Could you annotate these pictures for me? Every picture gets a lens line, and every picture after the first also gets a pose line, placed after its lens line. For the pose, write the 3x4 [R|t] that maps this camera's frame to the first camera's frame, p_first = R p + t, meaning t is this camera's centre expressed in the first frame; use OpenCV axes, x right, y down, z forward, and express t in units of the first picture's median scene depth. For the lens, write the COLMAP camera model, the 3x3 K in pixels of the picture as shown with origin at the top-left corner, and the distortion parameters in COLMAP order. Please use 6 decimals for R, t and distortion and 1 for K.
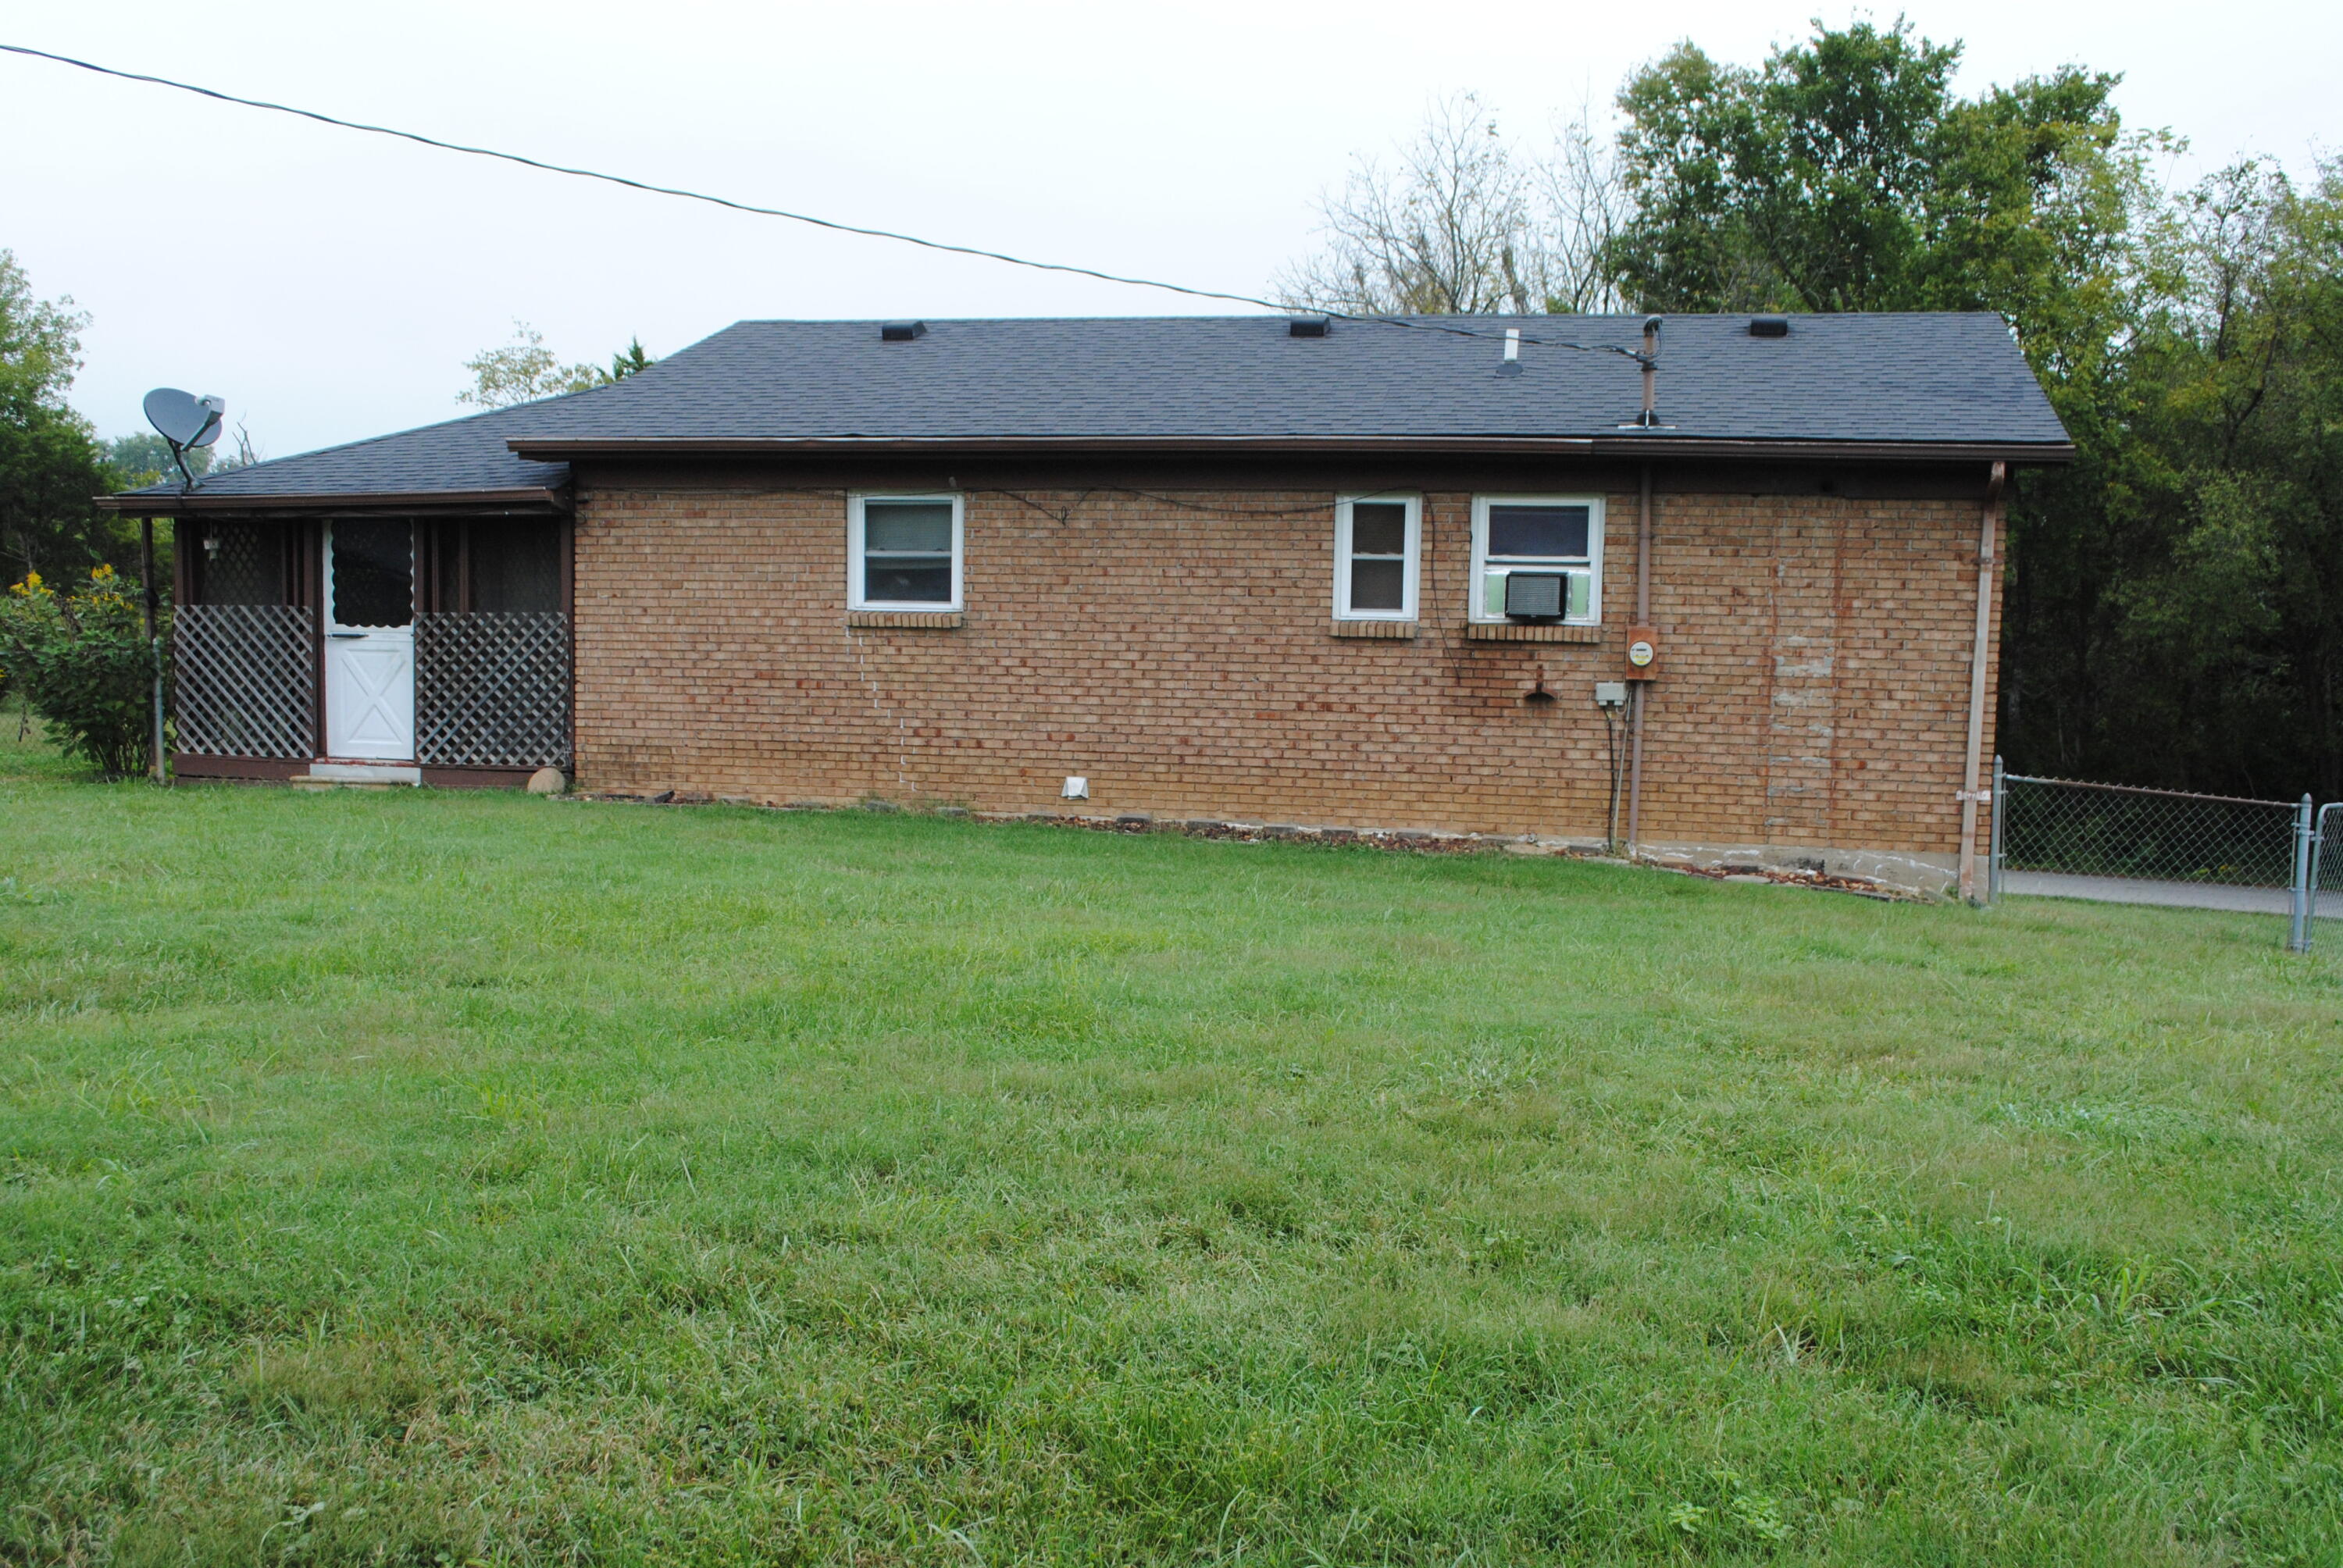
lens RADIAL K [[2344.0, 0, 1170.3], [0, 2344.0, 787.6], [0, 0, 1]] dist [-0.099659, -0.007865]
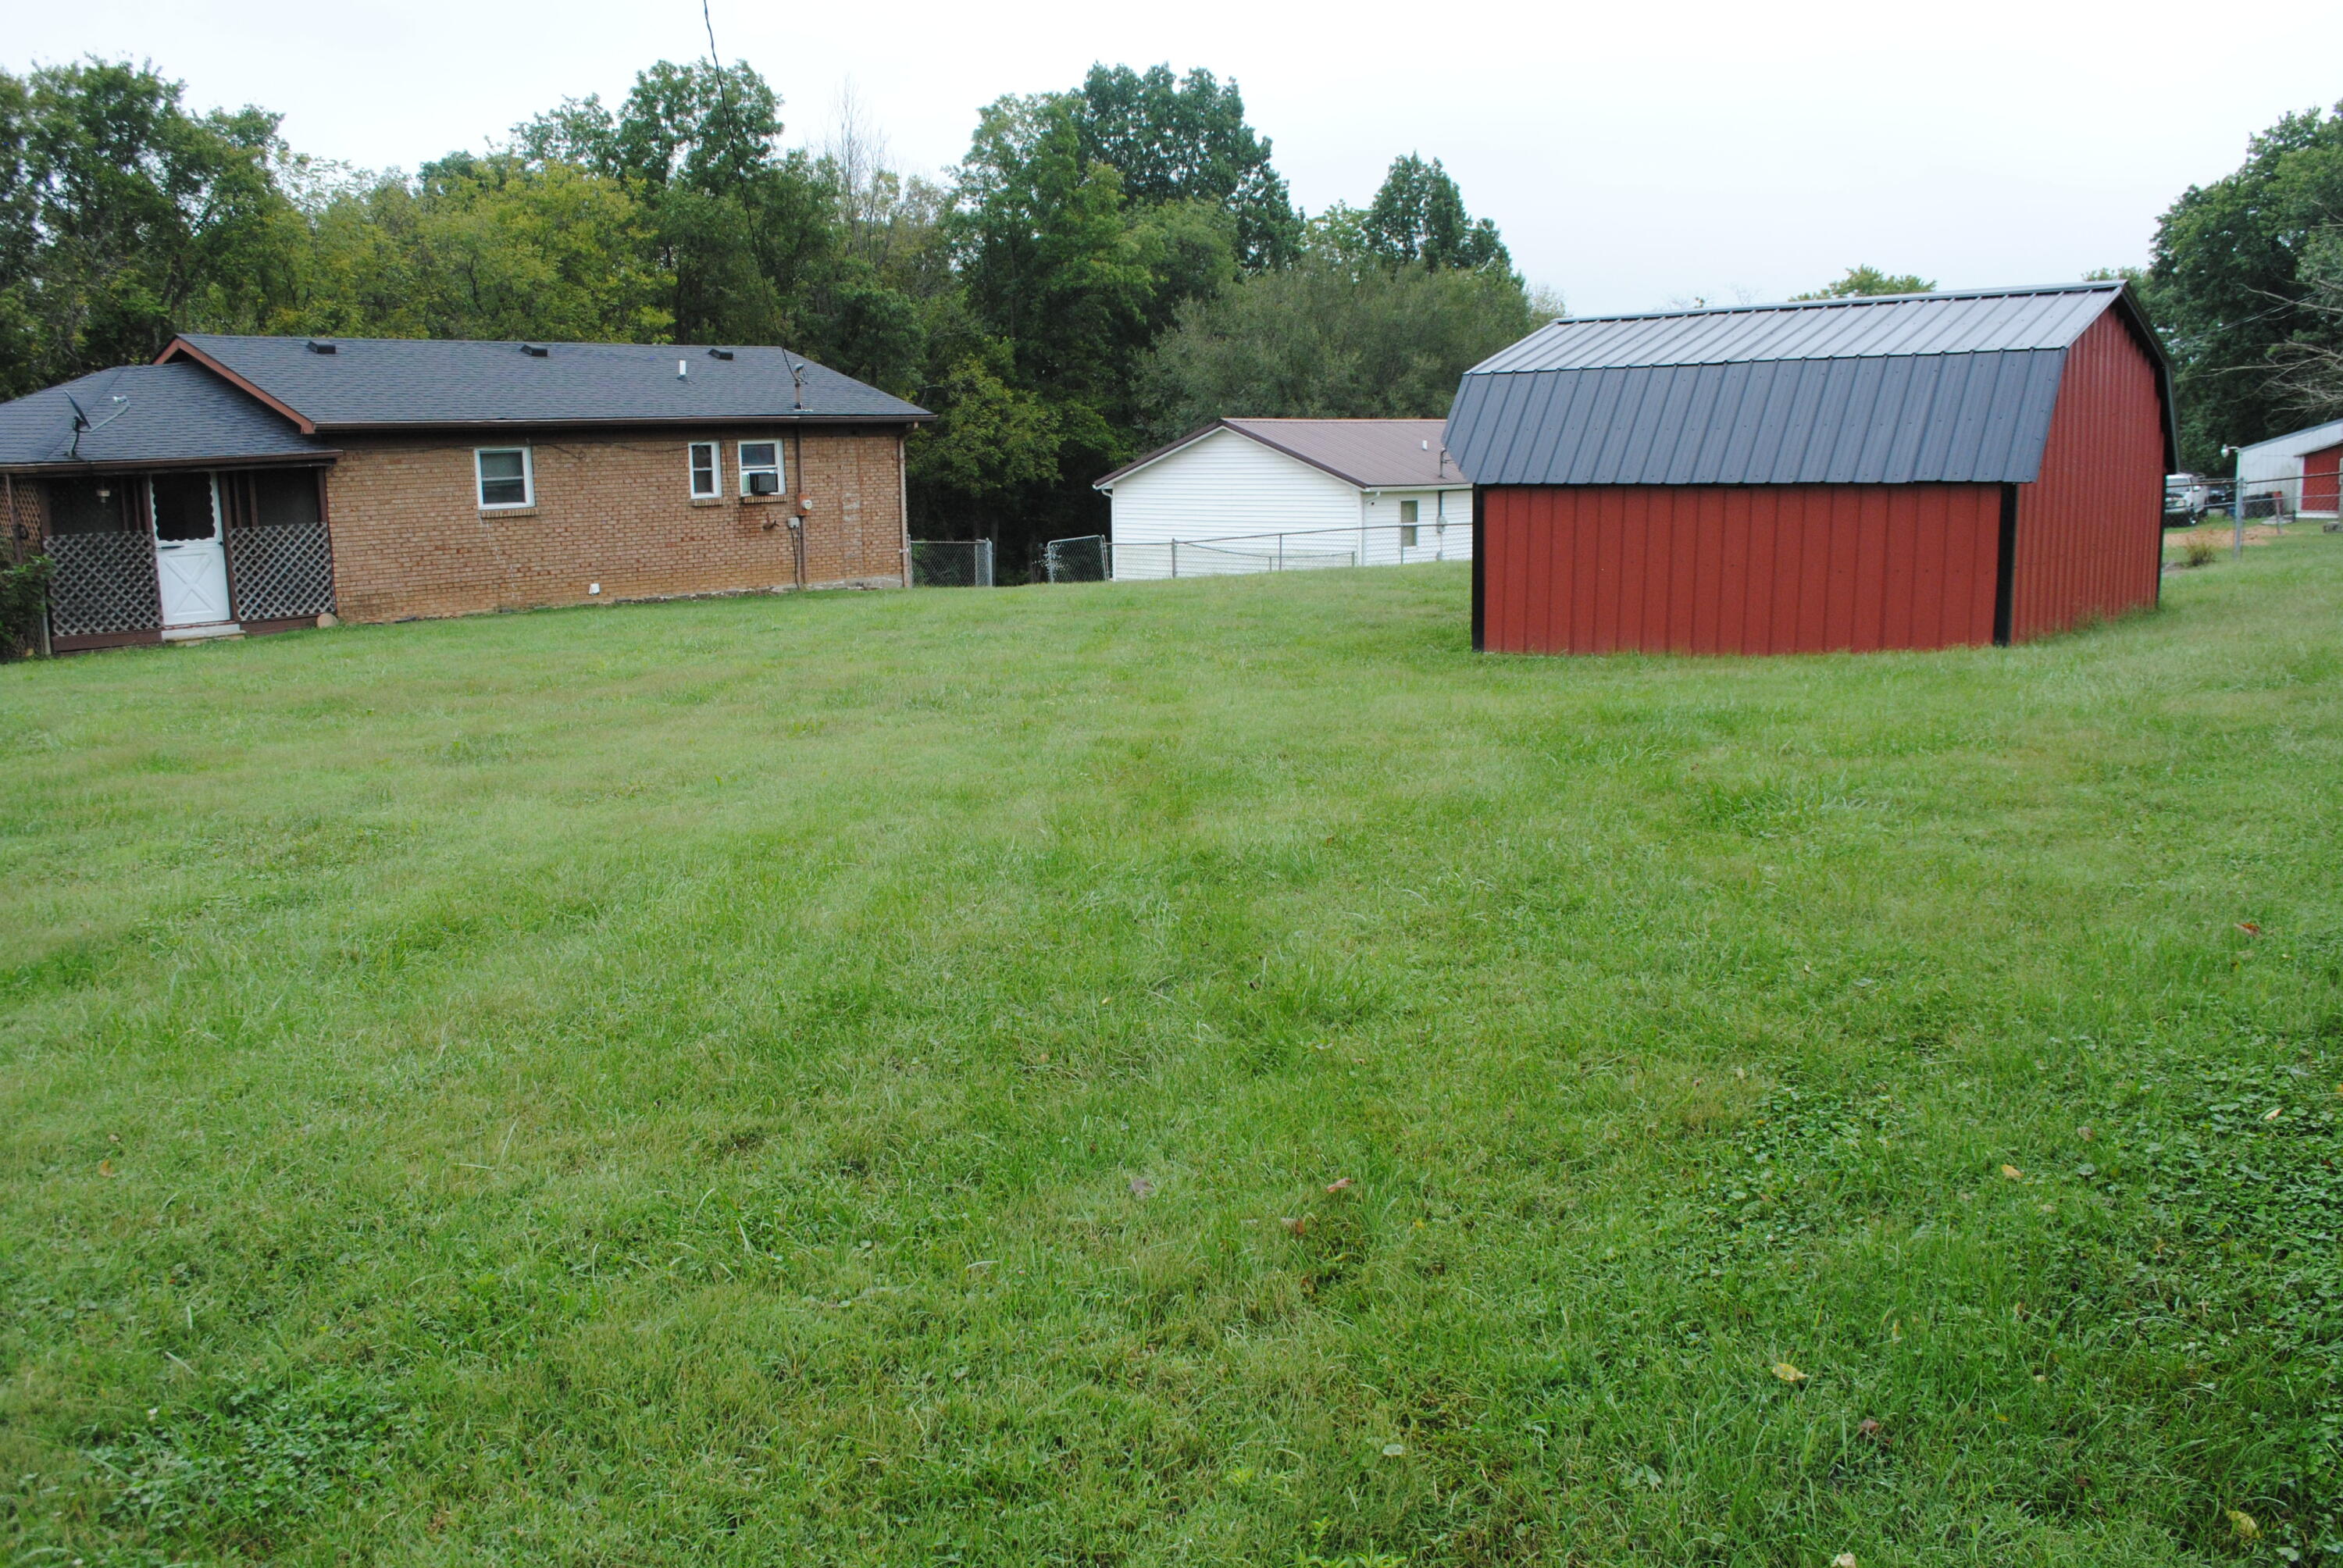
lens RADIAL K [[1859.2, 0, 1171.5], [0, 1859.2, 784.0], [0, 0, 1]] dist [-0.001748, 0.001338]
pose [[0.445845, -0.193966, 0.873842, -1.287731], [0.107547, 0.980775, 0.162830, -0.043560], [-0.888626, 0.021382, 0.458134, -0.199048]]
